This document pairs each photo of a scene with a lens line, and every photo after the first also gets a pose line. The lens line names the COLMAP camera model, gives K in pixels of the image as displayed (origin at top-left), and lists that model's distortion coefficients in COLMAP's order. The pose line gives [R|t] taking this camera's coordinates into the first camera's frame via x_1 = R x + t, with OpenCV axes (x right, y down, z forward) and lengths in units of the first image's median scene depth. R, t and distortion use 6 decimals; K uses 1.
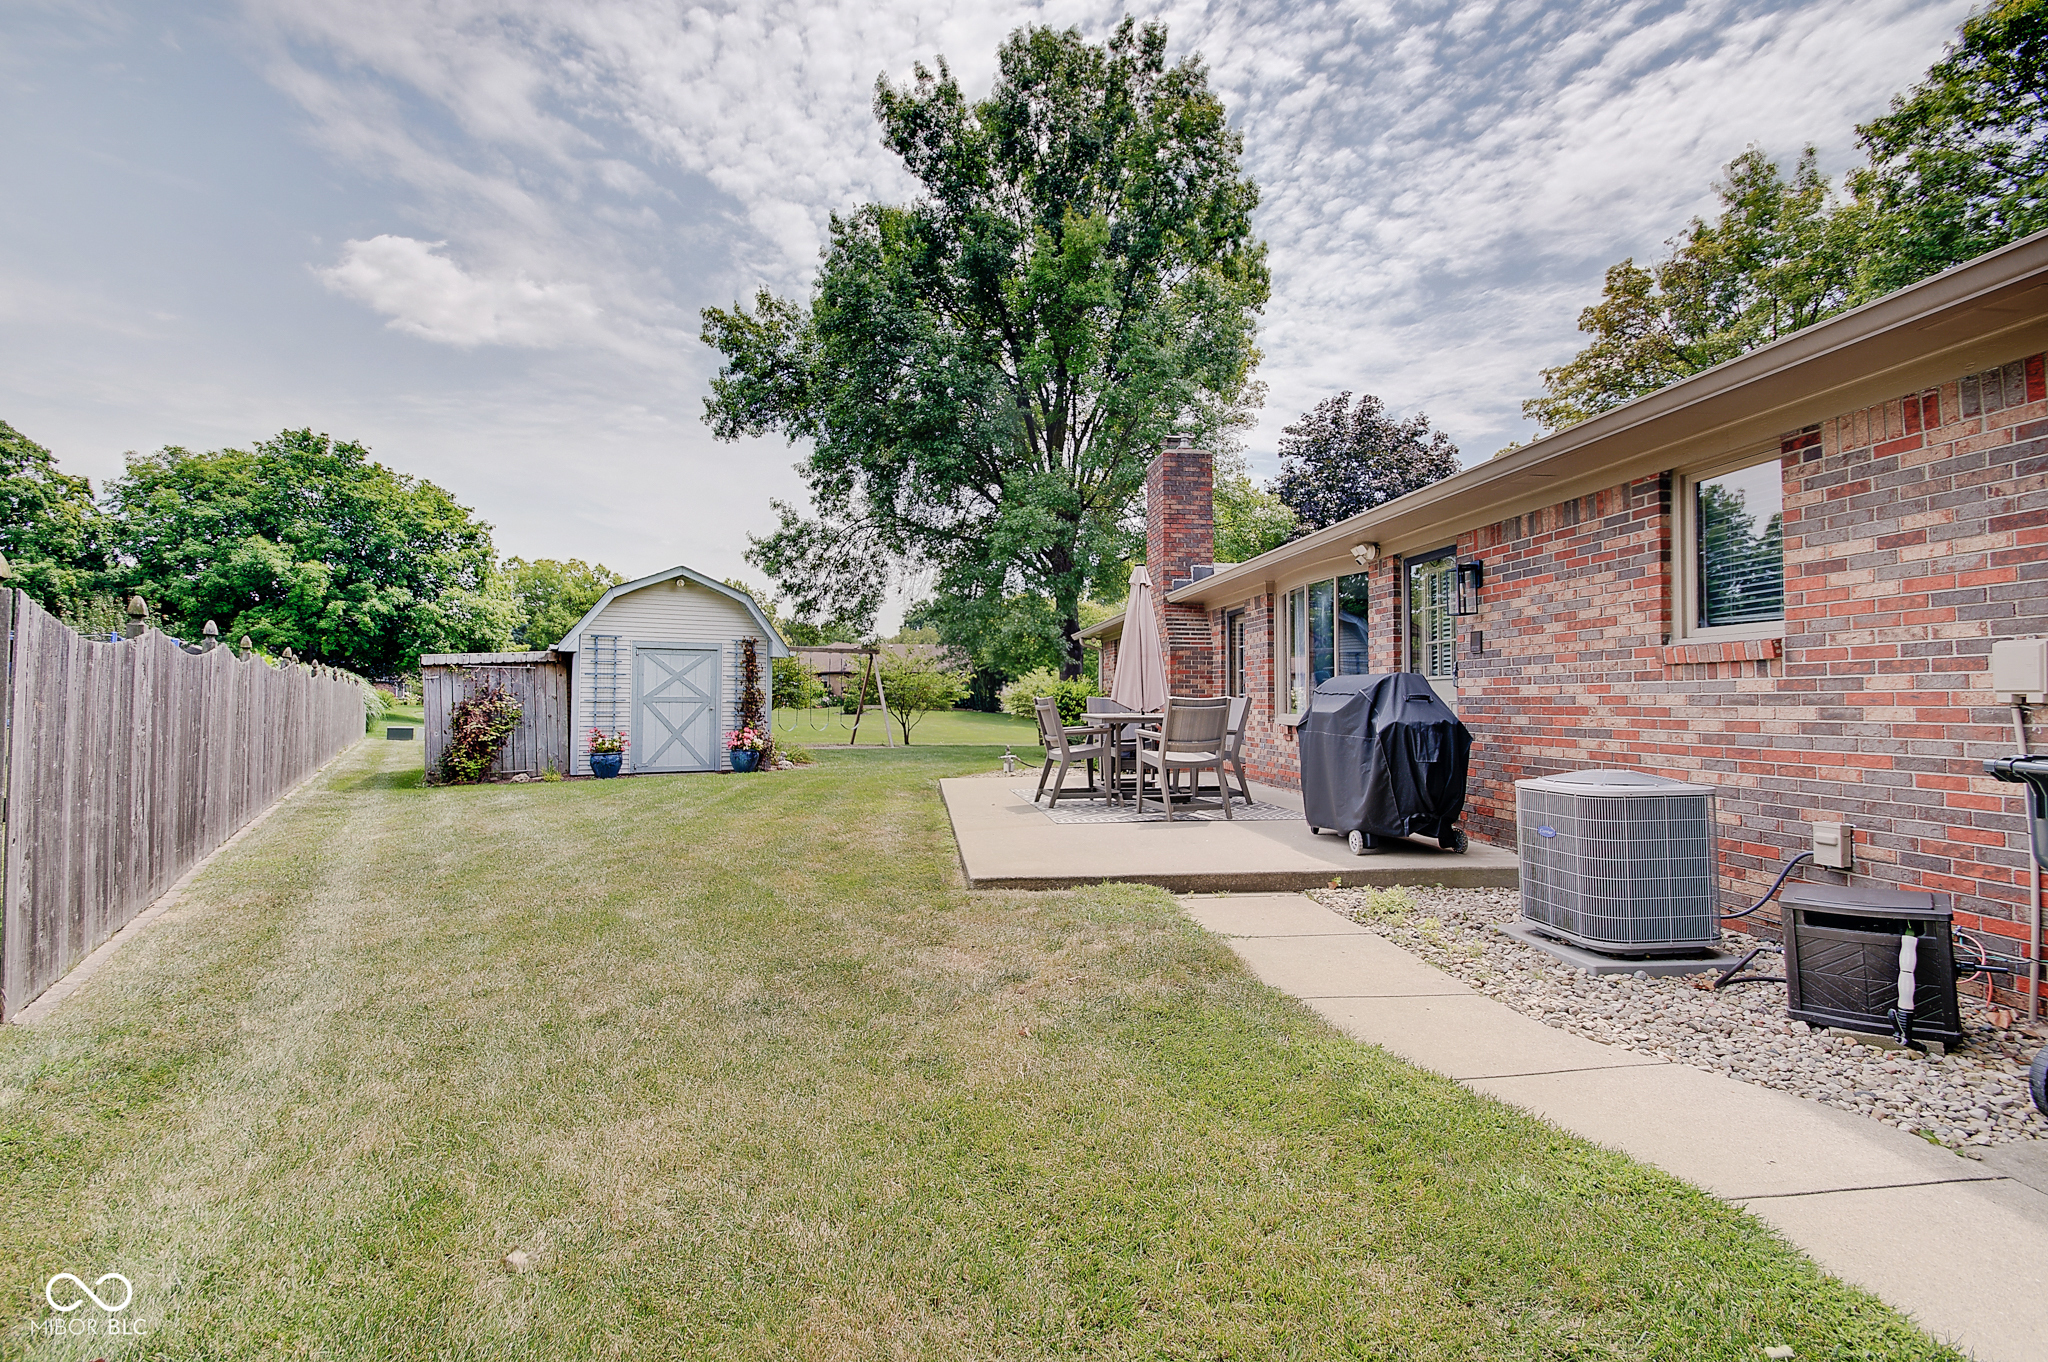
lens RADIAL K [[894.9, 0, 1010.7], [0, 894.9, 683.0], [0, 0, 1]] dist [0.004811, -0.003871]
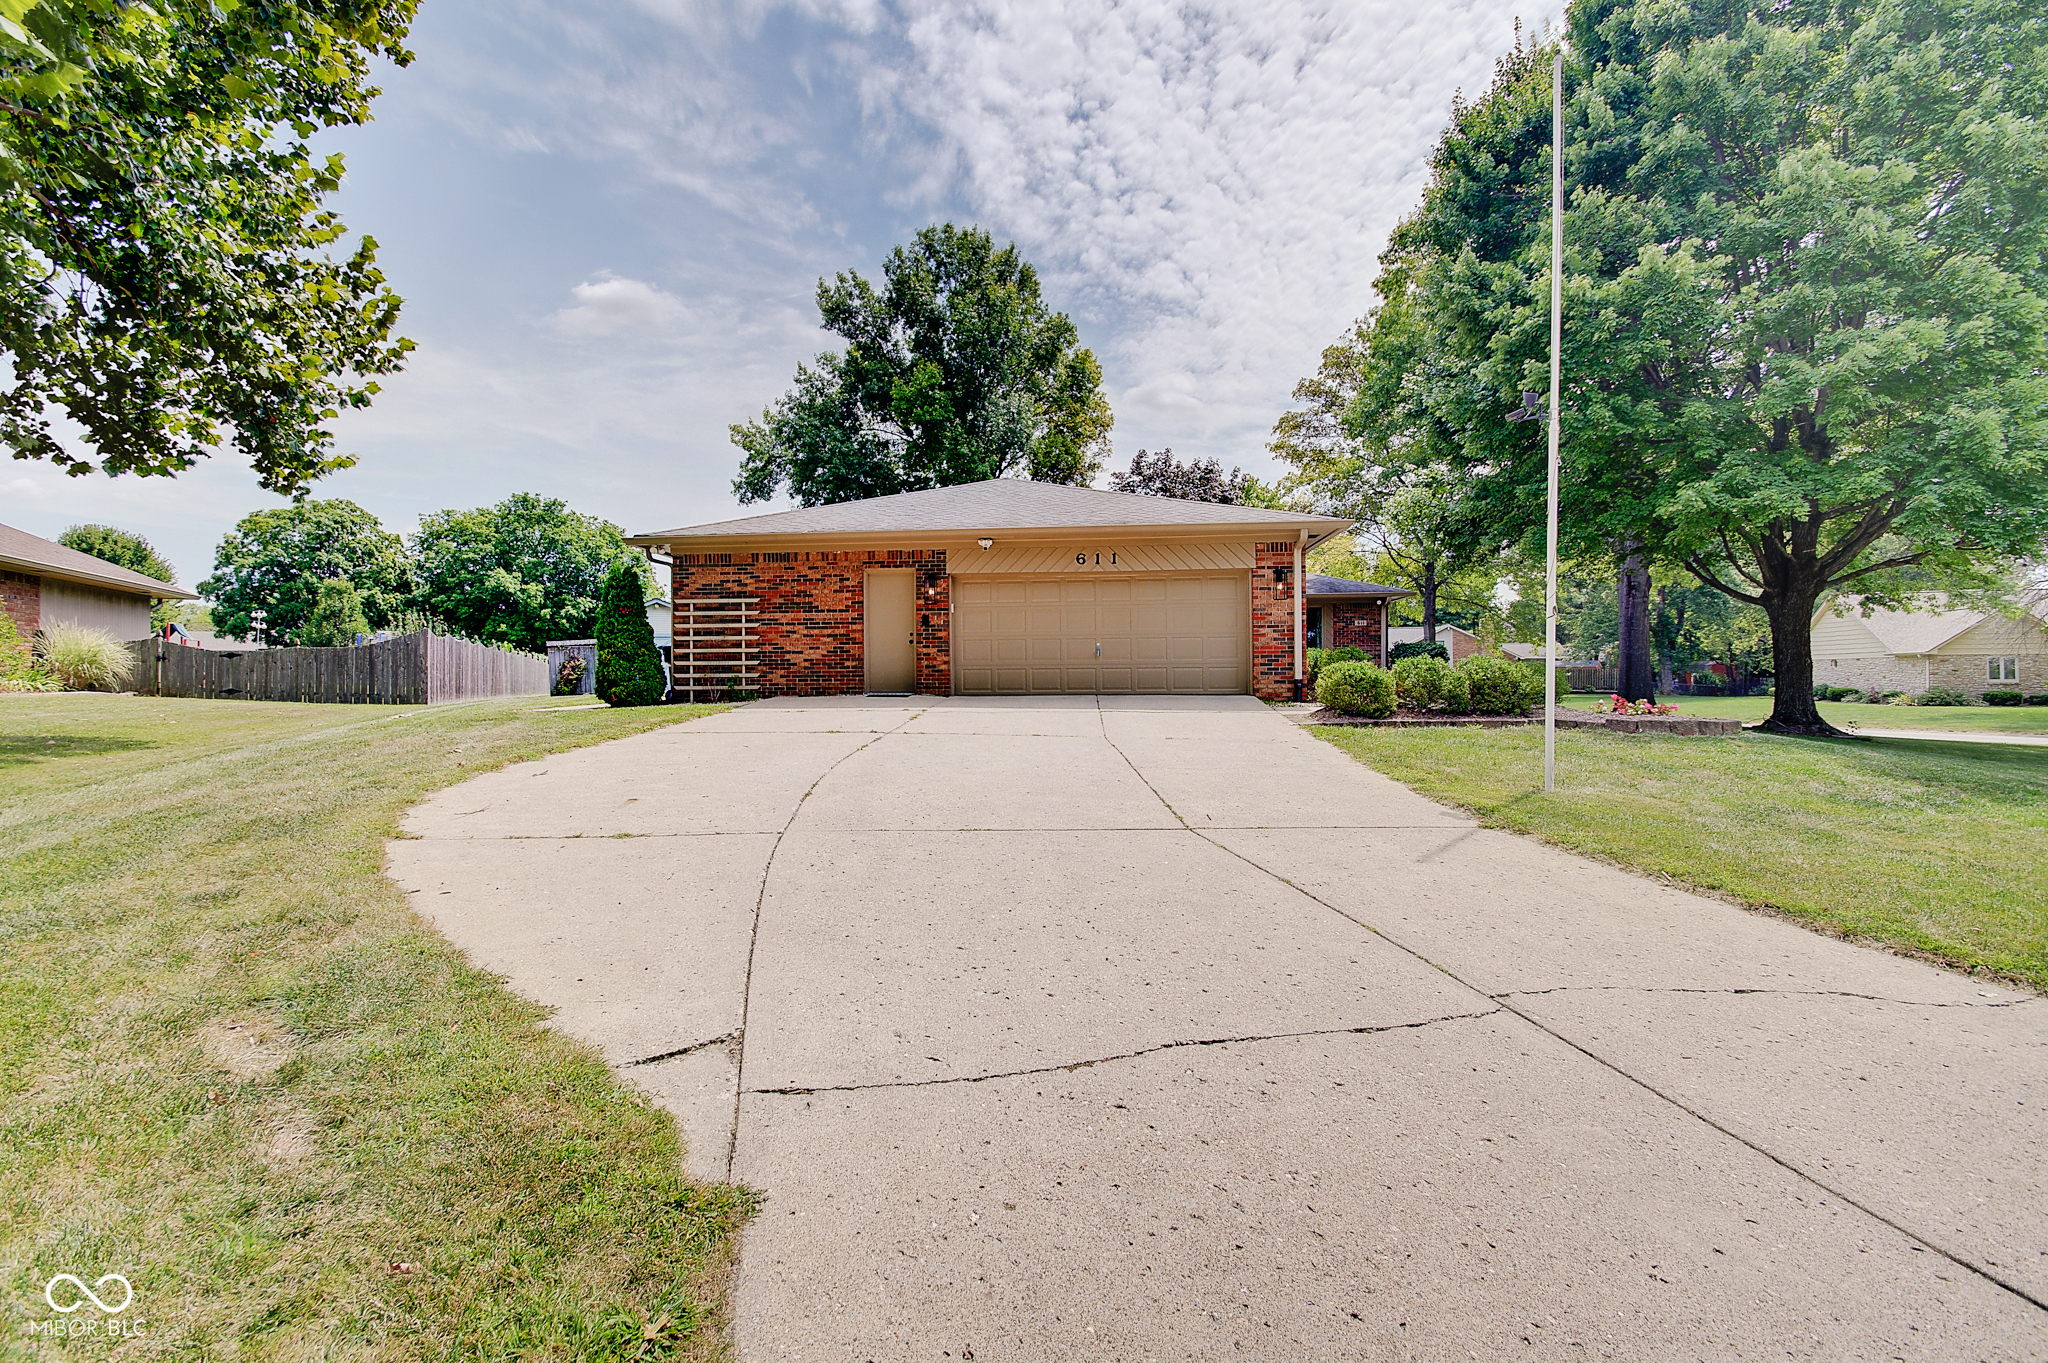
lens RADIAL K [[894.9, 0, 1040.5], [0, 894.9, 675.9], [0, 0, 1]] dist [0.004811, -0.003871]
pose [[0.985143, -0.021585, -0.170372, 0.312156], [0.024754, 0.999557, 0.016498, 0.015365], [0.169940, -0.020470, 0.985242, -0.336478]]
